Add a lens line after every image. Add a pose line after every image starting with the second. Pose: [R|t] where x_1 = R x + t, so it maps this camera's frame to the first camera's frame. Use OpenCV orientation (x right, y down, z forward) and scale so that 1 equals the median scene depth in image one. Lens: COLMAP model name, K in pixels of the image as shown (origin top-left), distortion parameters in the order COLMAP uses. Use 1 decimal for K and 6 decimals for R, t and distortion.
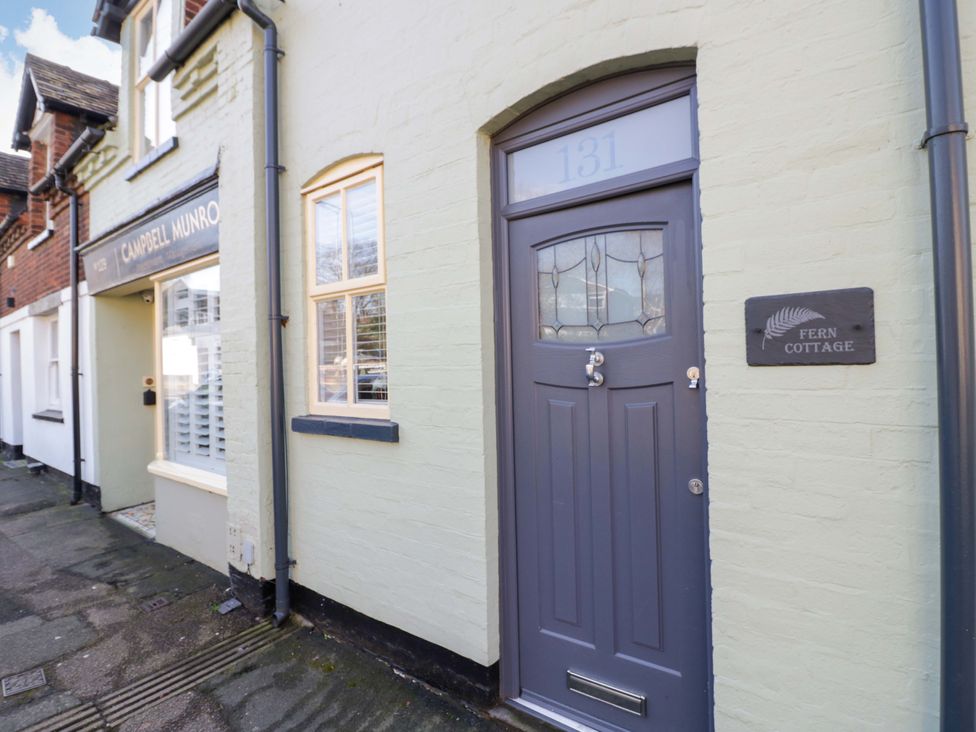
lens RADIAL K [[506.0, 0, 488.0], [0, 506.0, 356.1], [0, 0, 1]] dist [0.001574, -0.014764]
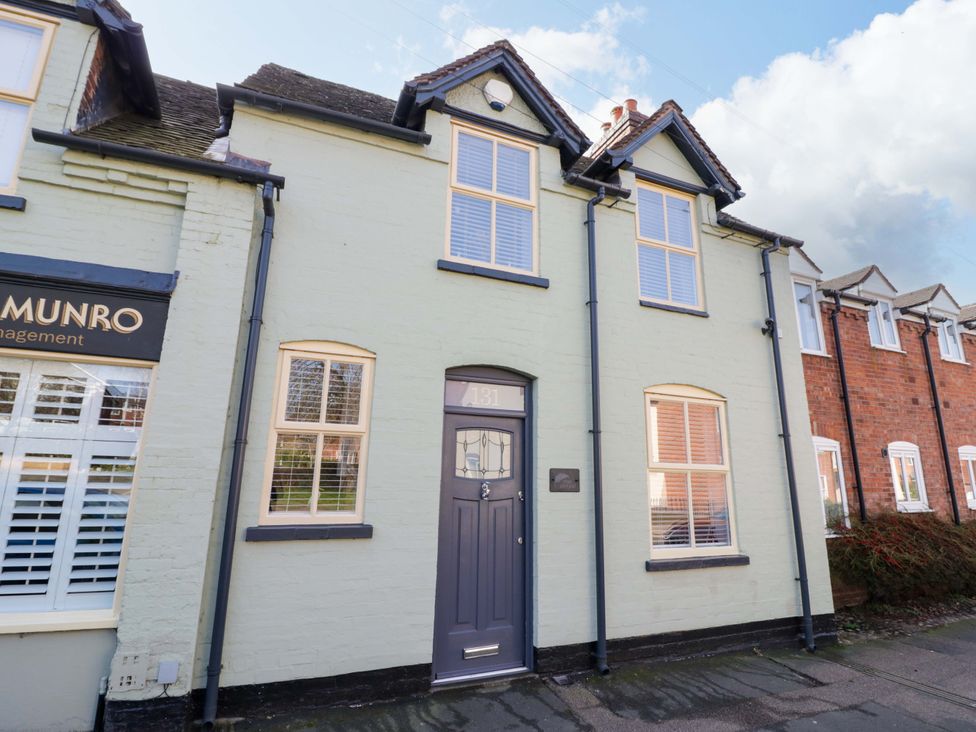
lens RADIAL K [[506.0, 0, 488.0], [0, 506.0, 356.1], [0, 0, 1]] dist [0.001574, -0.014764]
pose [[0.497537, 0.232280, 0.835765, -1.622809], [-0.043154, 0.968916, -0.243597, -0.008808], [-0.866369, 0.085132, 0.492096, -0.142548]]
